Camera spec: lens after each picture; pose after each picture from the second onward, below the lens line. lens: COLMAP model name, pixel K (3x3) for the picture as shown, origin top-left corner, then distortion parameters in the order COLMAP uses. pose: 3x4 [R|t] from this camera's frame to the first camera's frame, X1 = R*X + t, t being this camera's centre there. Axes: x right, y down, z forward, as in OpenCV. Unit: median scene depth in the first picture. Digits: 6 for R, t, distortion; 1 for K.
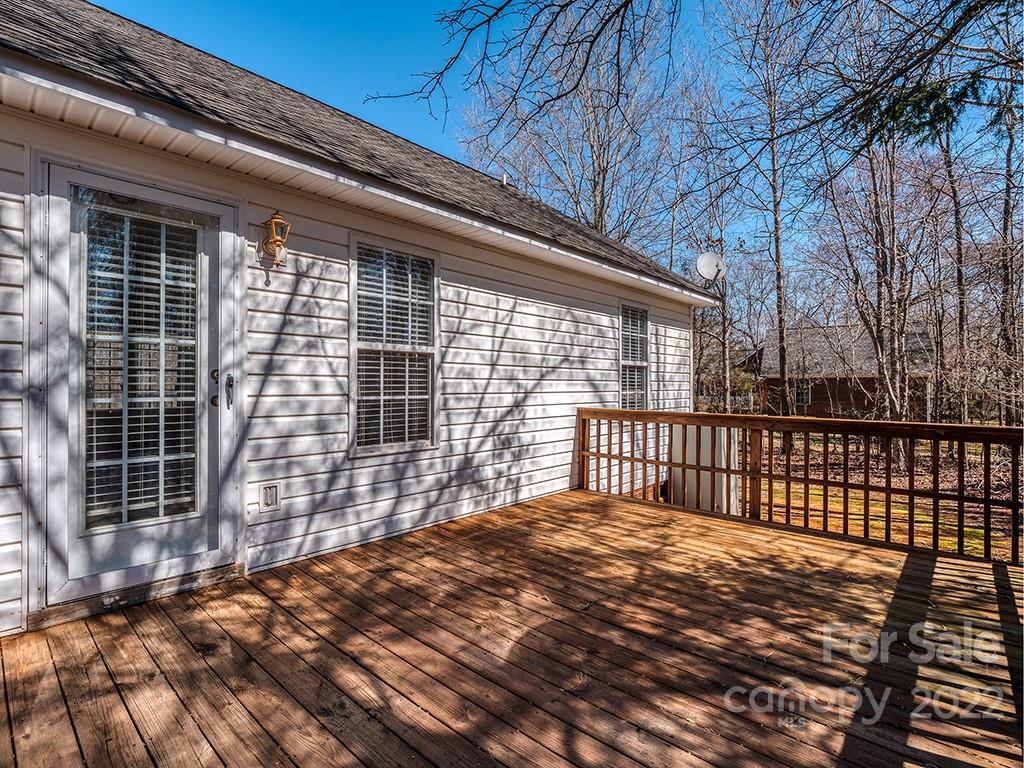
lens RADIAL K [[518.6, 0, 511.7], [0, 518.6, 386.8], [0, 0, 1]] dist [0.006374, 0.000313]
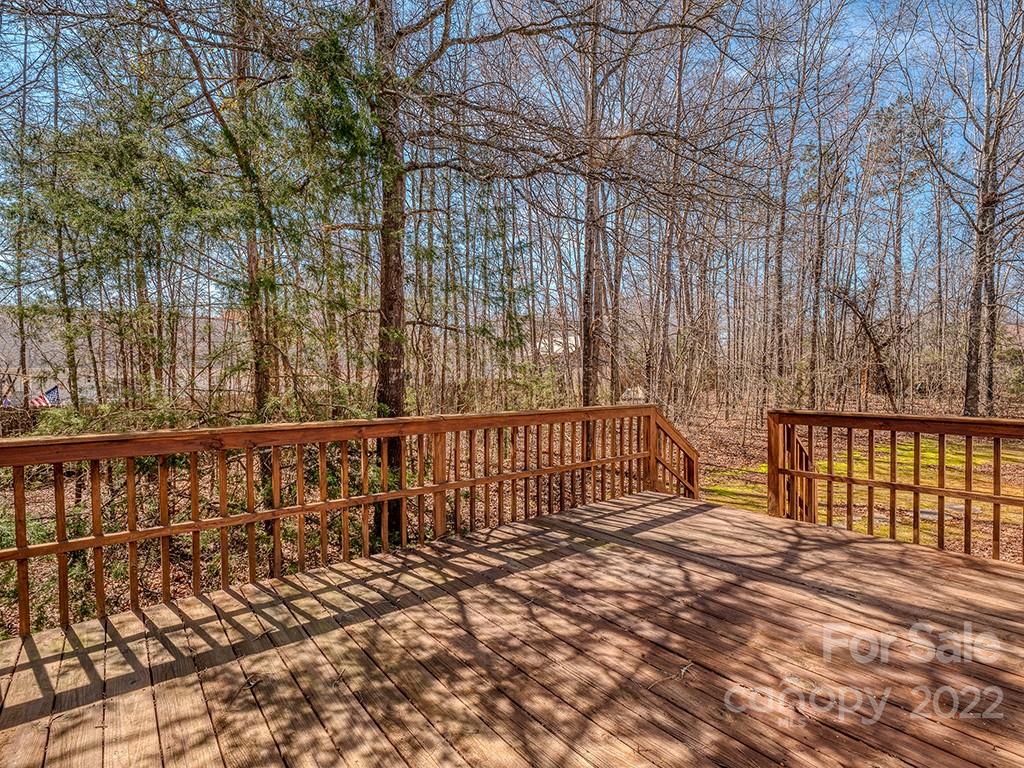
lens RADIAL K [[518.6, 0, 511.7], [0, 518.6, 386.8], [0, 0, 1]] dist [0.006374, 0.000313]
pose [[-0.987420, -0.005454, 0.158028, 0.248070], [-0.003310, 0.999899, 0.013827, -0.002117], [-0.158087, 0.013130, -0.987338, 1.654583]]
